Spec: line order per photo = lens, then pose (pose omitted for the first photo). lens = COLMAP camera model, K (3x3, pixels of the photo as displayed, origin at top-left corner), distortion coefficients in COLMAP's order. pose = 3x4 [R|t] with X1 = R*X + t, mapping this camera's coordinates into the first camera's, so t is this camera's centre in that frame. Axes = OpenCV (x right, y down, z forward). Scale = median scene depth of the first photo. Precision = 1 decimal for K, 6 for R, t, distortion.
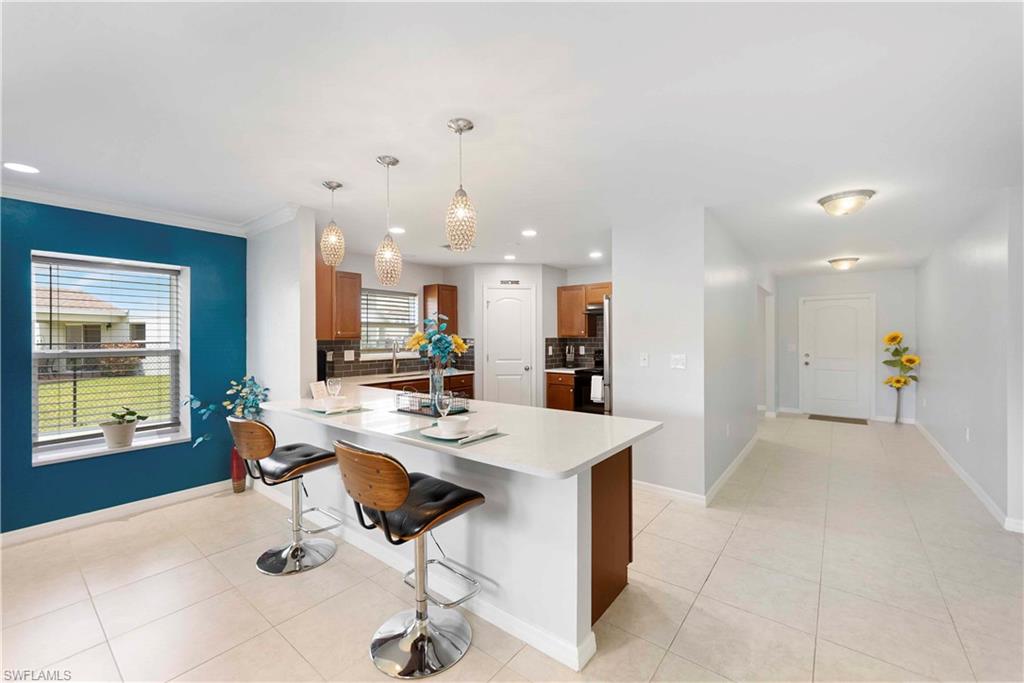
lens RADIAL K [[412.7, 0, 508.2], [0, 412.7, 341.9], [0, 0, 1]] dist [0.000505, 0.000218]
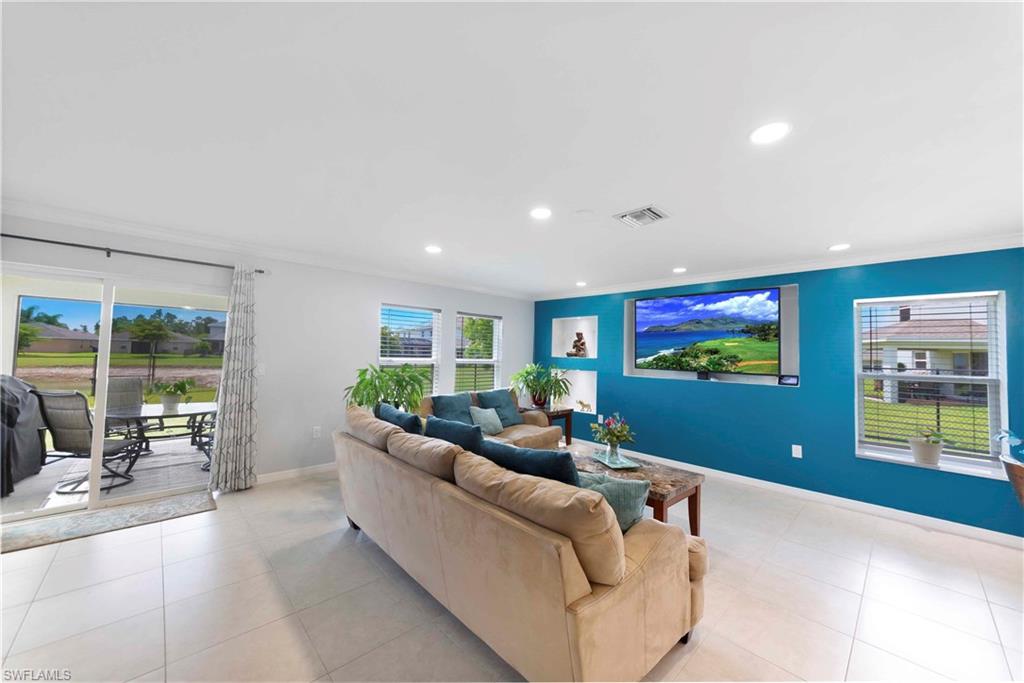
lens RADIAL K [[378.1, 0, 509.7], [0, 378.1, 338.2], [0, 0, 1]] dist [-0.000194, -0.004988]
pose [[-0.138750, -0.039768, -0.989529, 0.119732], [-0.036955, 0.998705, -0.034955, -0.002529], [0.989638, 0.031718, -0.140040, 0.011550]]
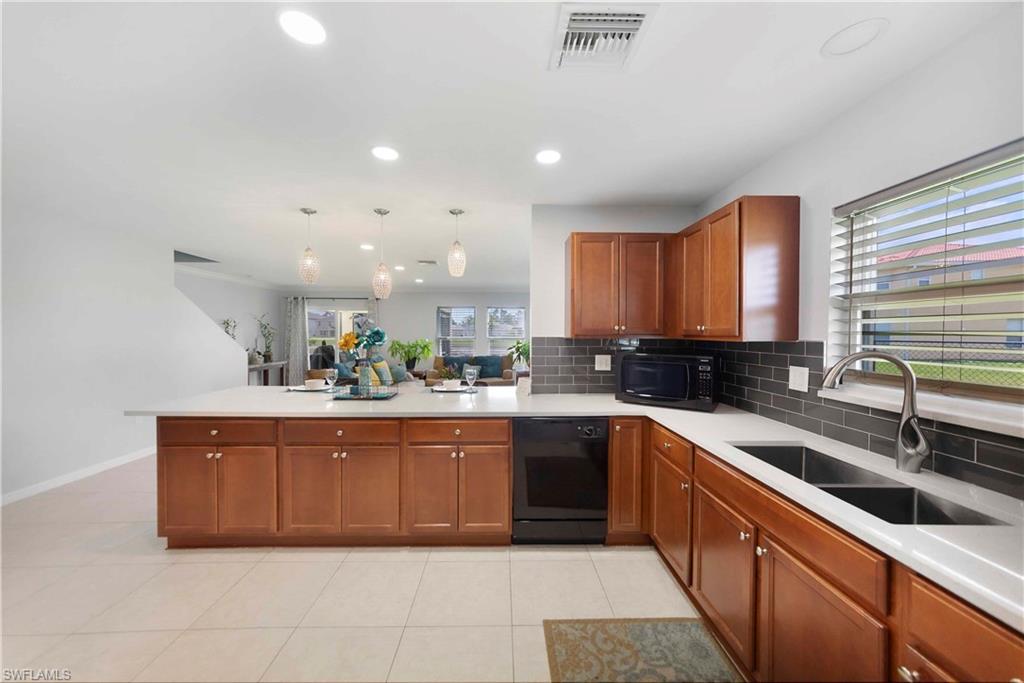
lens RADIAL K [[371.1, 0, 512.0], [0, 371.1, 341.5], [0, 0, 1]] dist [-0.000276, -0.000024]
pose [[-0.767125, 0.018623, -0.641227, 0.074198], [-0.006446, 0.999304, 0.036734, -0.014365], [0.641465, 0.032313, -0.766471, 0.879825]]
